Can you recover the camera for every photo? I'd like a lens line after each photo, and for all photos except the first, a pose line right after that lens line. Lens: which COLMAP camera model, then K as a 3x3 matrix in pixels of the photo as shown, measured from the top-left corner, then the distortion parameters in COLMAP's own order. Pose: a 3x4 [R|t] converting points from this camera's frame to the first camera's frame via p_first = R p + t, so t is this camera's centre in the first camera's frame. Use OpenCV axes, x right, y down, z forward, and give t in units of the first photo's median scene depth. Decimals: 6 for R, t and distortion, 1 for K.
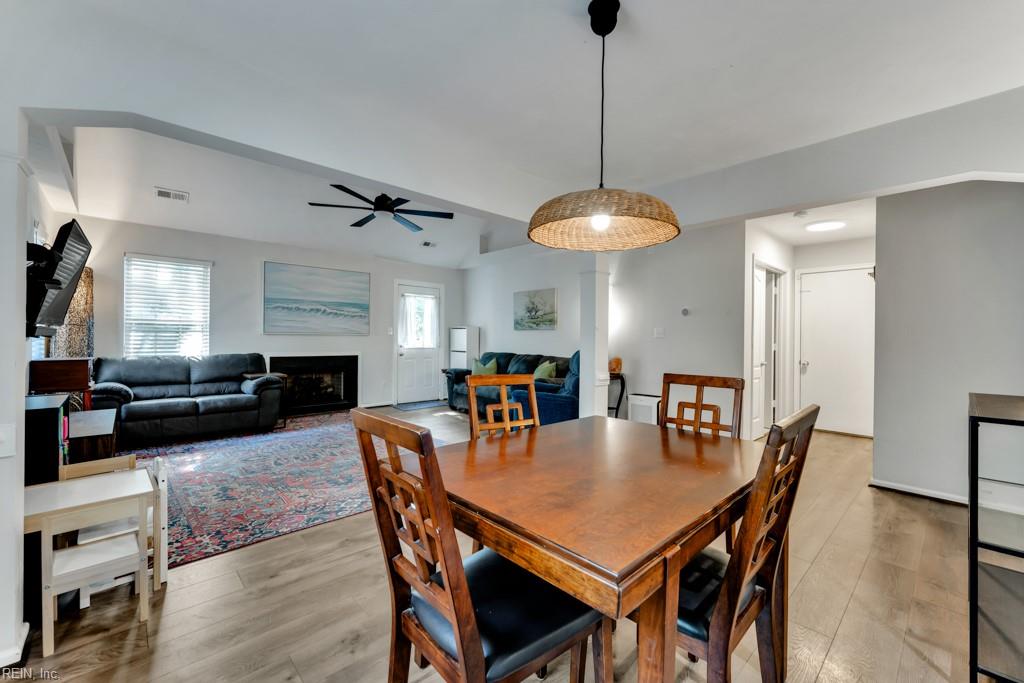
lens RADIAL K [[414.6, 0, 511.3], [0, 414.6, 339.0], [0, 0, 1]] dist [-0.003427, 0.000239]
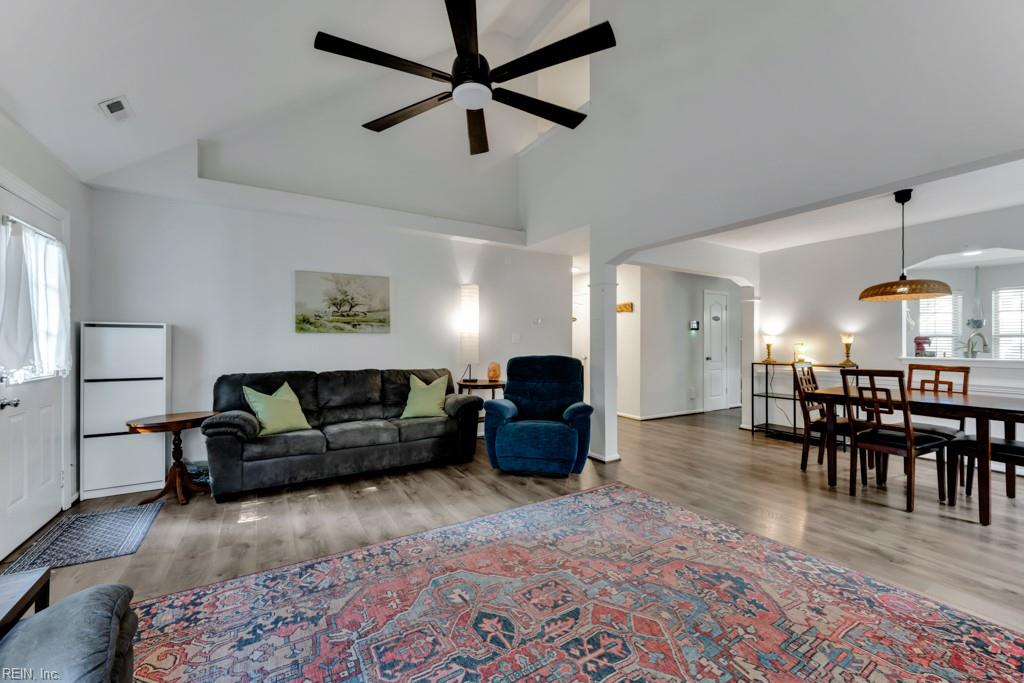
lens RADIAL K [[414.6, 0, 512.7], [0, 414.6, 339.5], [0, 0, 1]] dist [-0.003427, 0.000239]
pose [[0.201109, -0.004955, 0.979556, -0.574215], [0.008724, 0.999957, 0.003268, -0.012245], [-0.979530, 0.007888, 0.201144, 0.636088]]
